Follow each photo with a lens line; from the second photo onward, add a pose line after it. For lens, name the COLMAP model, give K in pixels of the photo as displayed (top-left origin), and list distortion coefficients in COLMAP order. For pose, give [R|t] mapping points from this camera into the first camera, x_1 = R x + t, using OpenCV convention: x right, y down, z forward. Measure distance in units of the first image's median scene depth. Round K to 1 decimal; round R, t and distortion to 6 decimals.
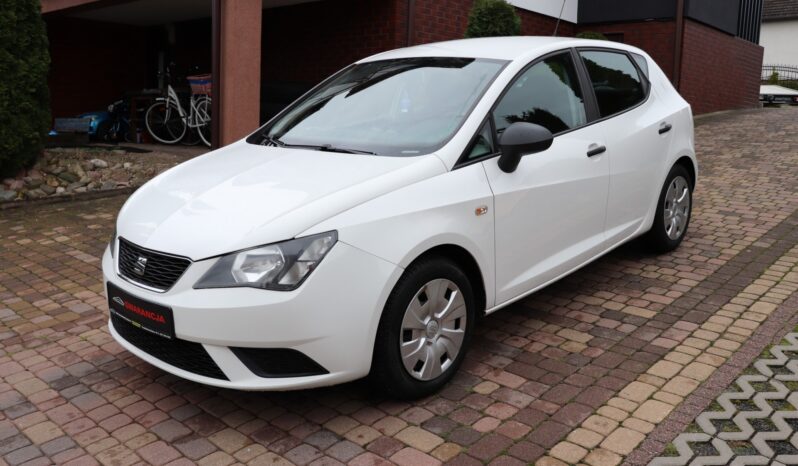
lens RADIAL K [[726.4, 0, 407.0], [0, 726.4, 181.6], [0, 0, 1]] dist [-0.117230, 0.121502]
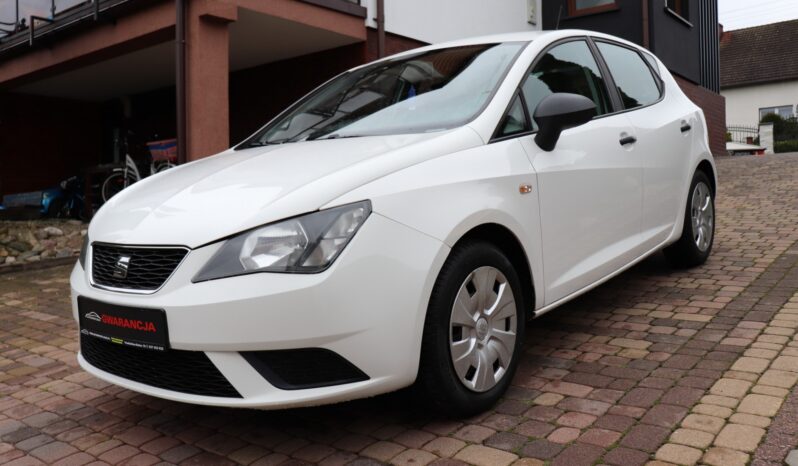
lens RADIAL K [[726.4, 0, 402.7], [0, 726.4, 187.1], [0, 0, 1]] dist [-0.117230, 0.121502]
pose [[0.996918, -0.049661, 0.060739, -0.093821], [0.056571, 0.991410, -0.117921, 0.131117], [-0.054361, 0.120994, 0.991164, 0.161420]]
